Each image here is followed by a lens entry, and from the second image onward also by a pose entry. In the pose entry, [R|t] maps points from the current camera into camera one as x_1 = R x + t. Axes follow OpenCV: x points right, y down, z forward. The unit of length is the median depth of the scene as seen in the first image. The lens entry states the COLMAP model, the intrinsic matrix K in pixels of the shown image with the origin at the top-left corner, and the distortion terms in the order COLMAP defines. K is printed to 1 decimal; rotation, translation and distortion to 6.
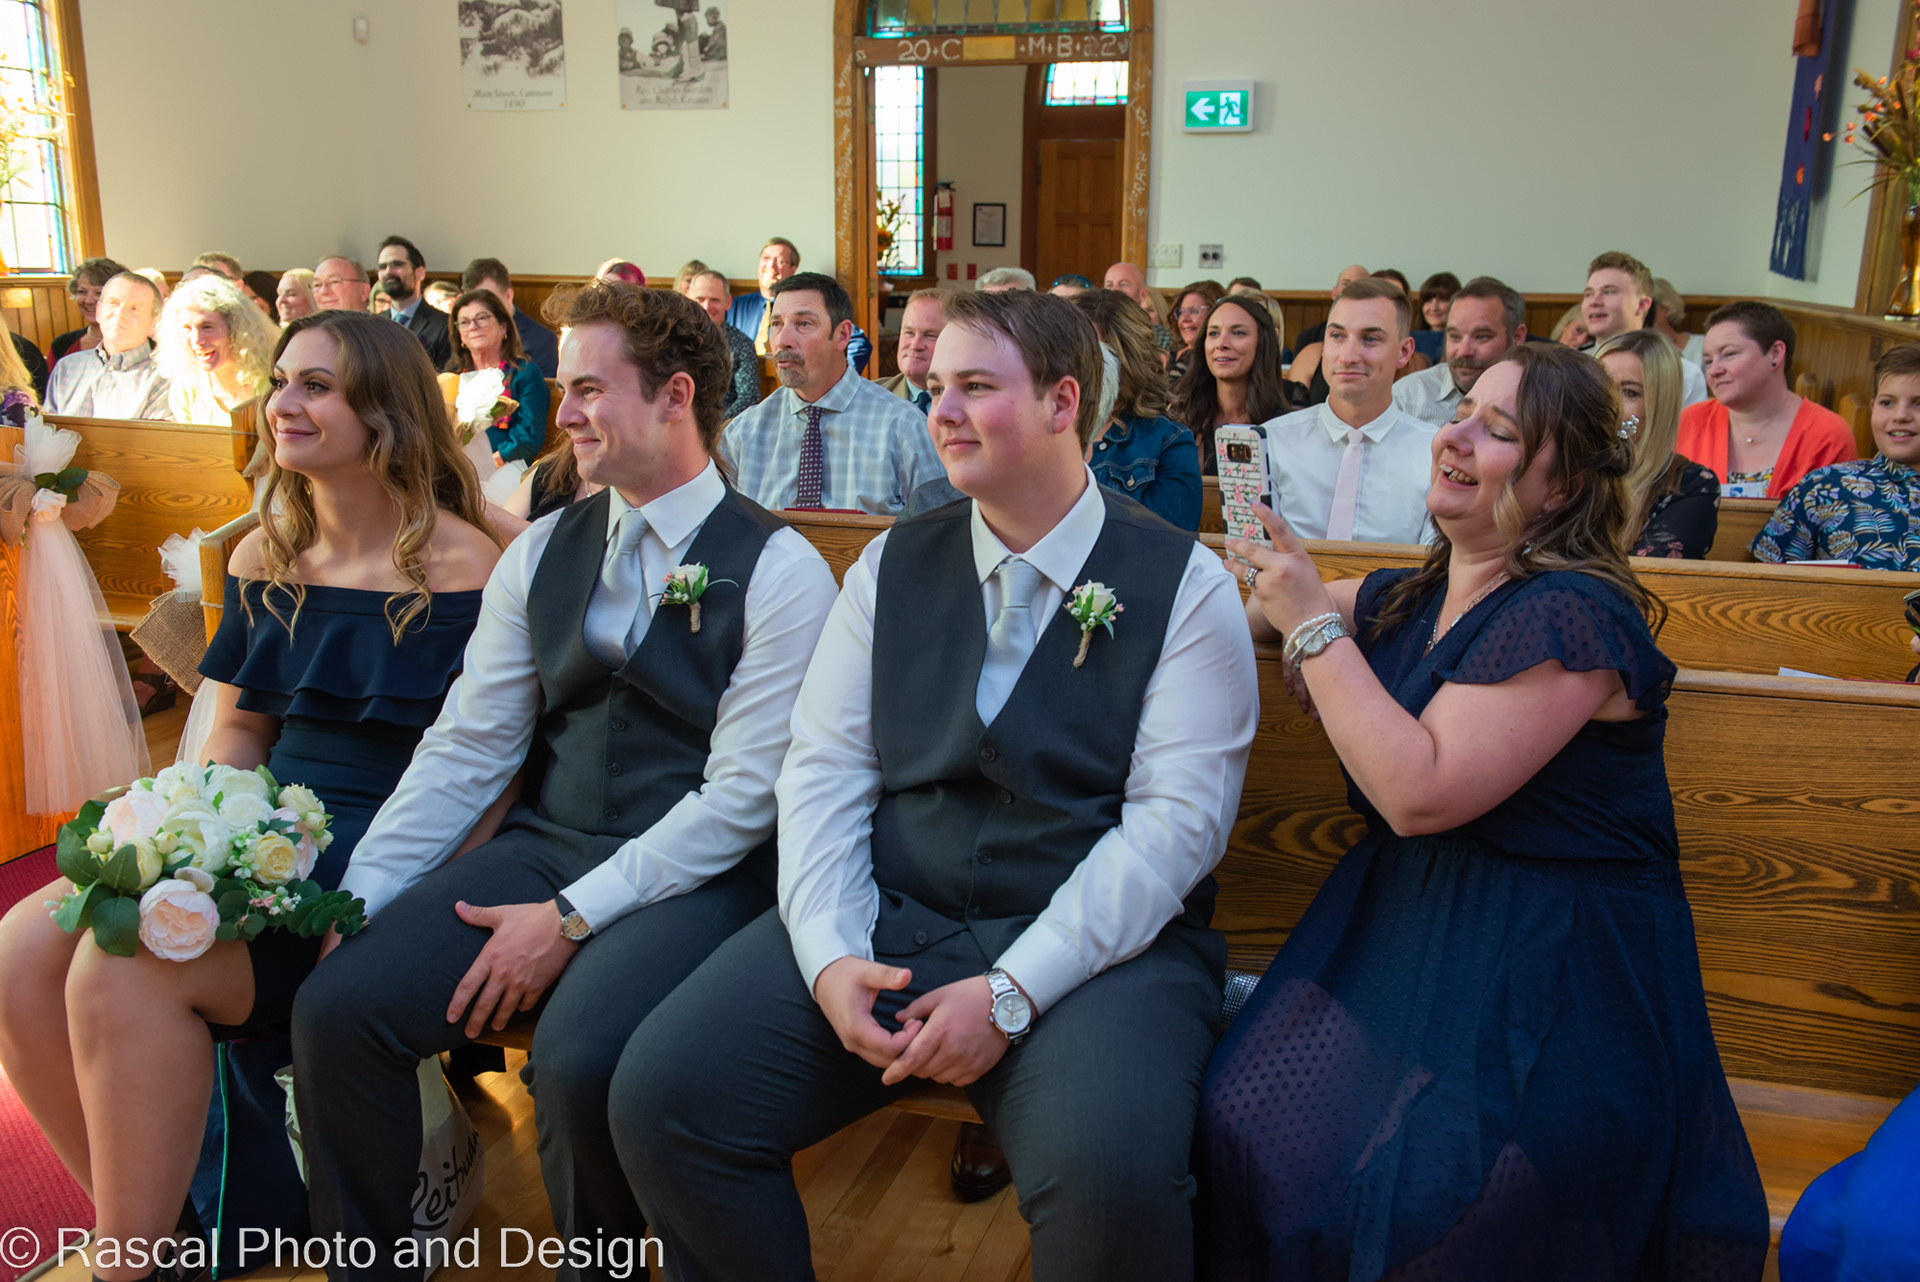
lens RADIAL K [[1712.7, 0, 960.5], [0, 1712.7, 645.9], [0, 0, 1]] dist [0.007530, 0.002315]
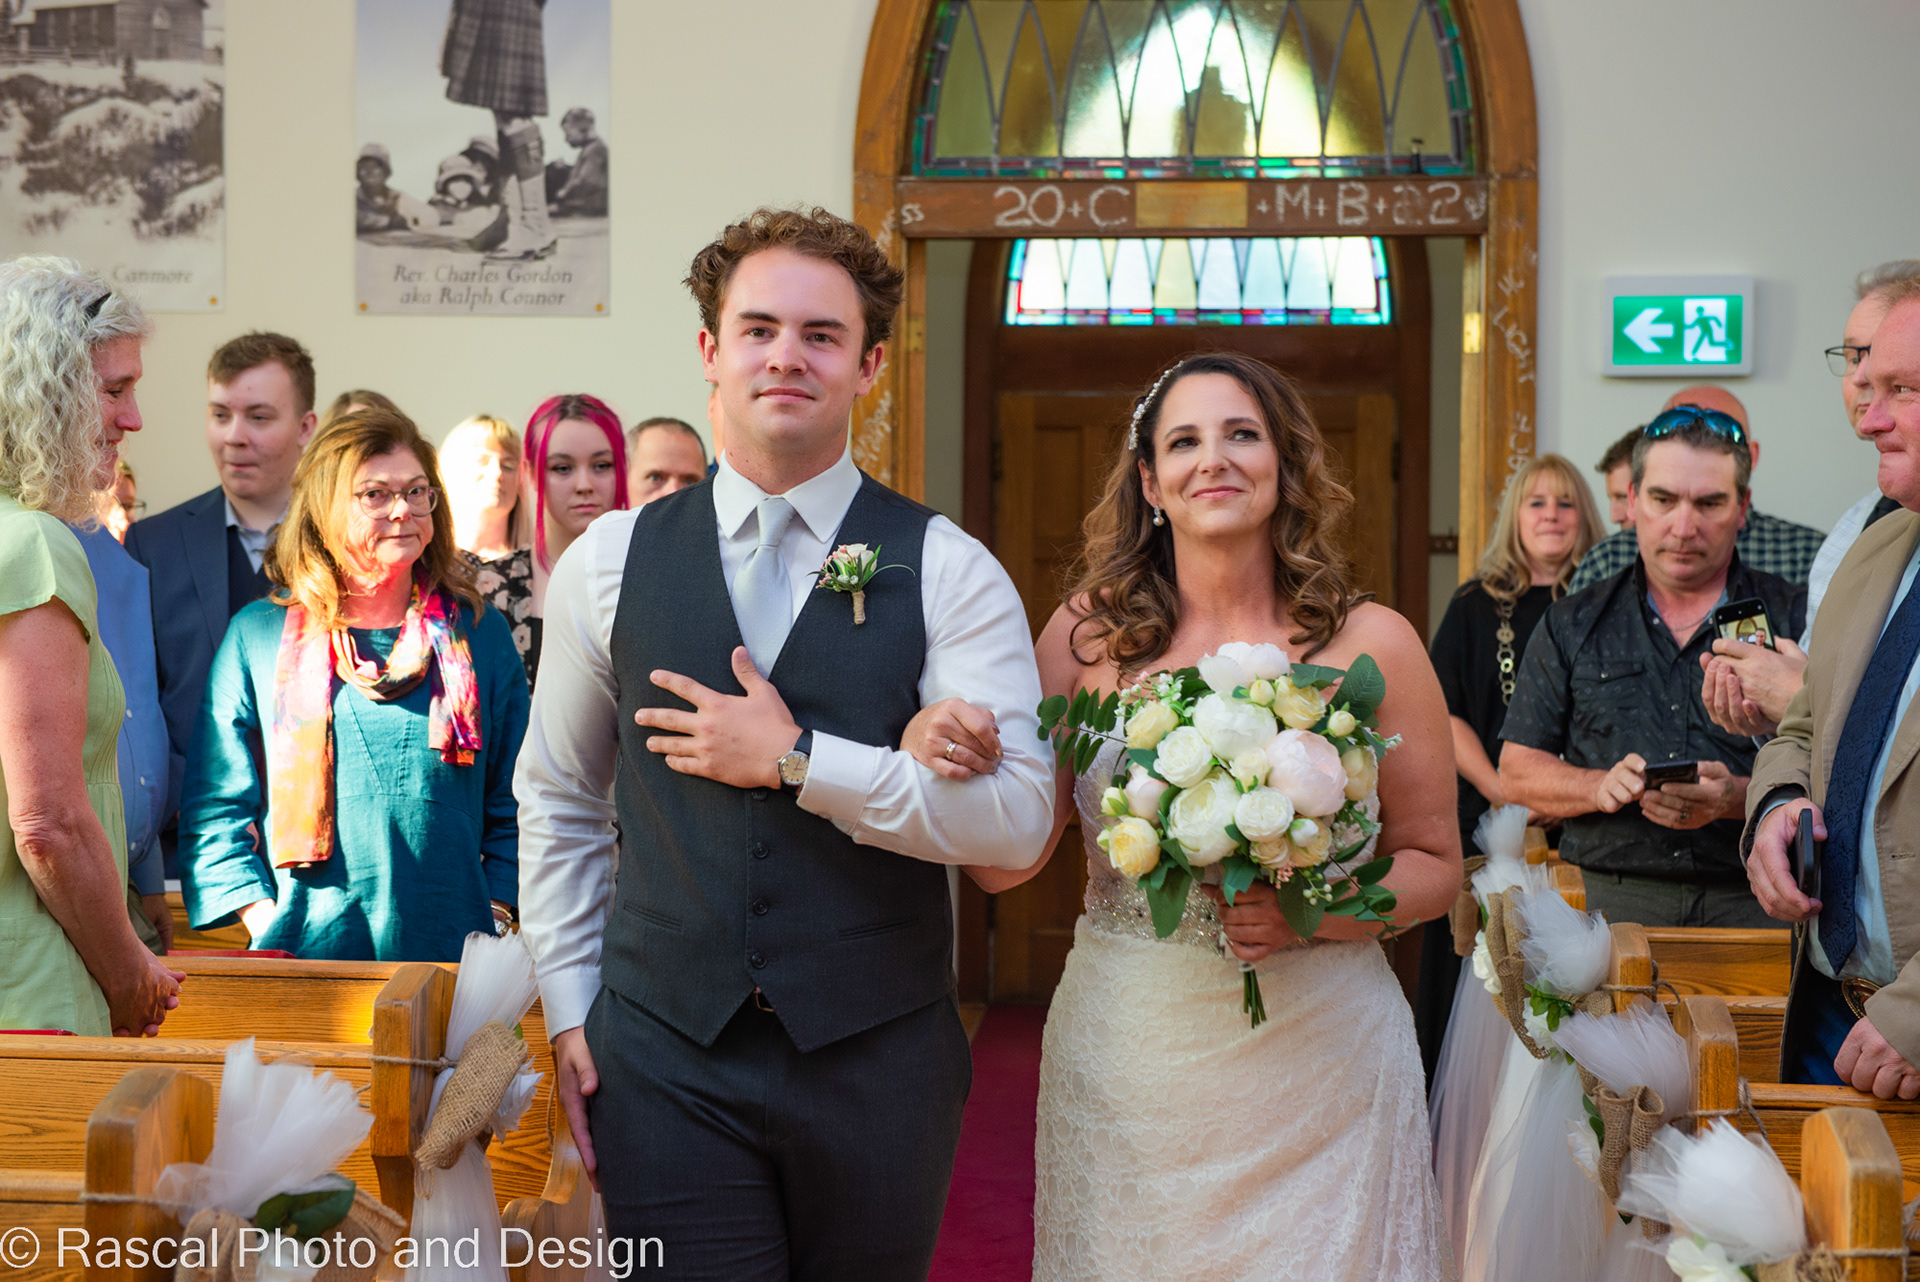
lens RADIAL K [[3483.5, 0, 958.3], [0, 3483.5, 640.2], [0, 0, 1]] dist [0.149579, 0.000000]
pose [[0.977631, -0.002968, 0.210308, -0.241620], [0.048599, 0.976030, -0.212140, -0.021032], [-0.204637, 0.217615, 0.954341, 0.092531]]
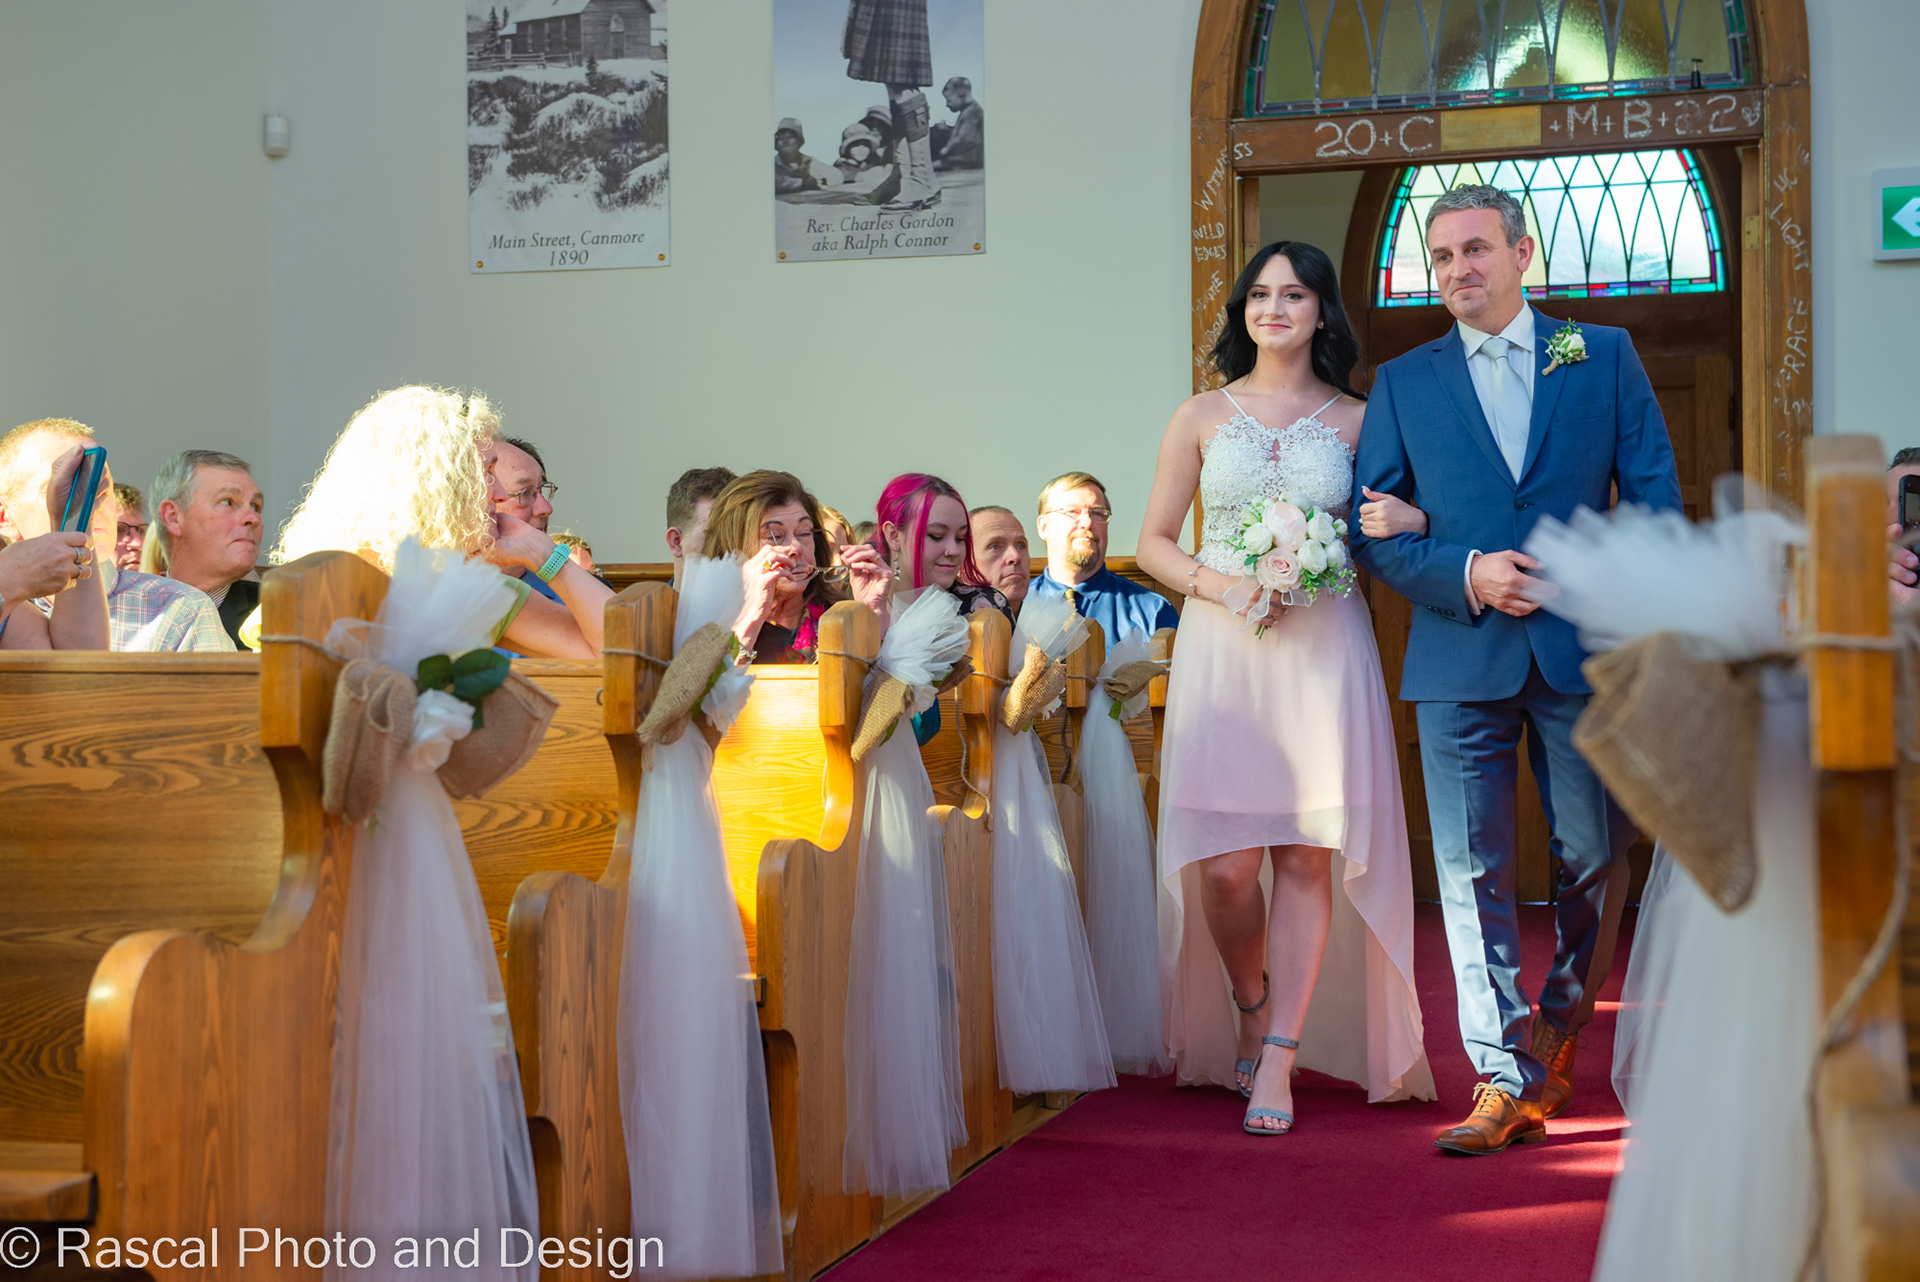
lens RADIAL K [[2971.2, 0, 958.3], [0, 2971.2, 633.6], [0, 0, 1]] dist [0.155660, 0.000000]
pose [[0.998566, -0.017593, 0.050555, -0.193267], [0.029589, 0.968457, -0.247417, 0.037839], [-0.044608, 0.248559, 0.967589, 0.113085]]
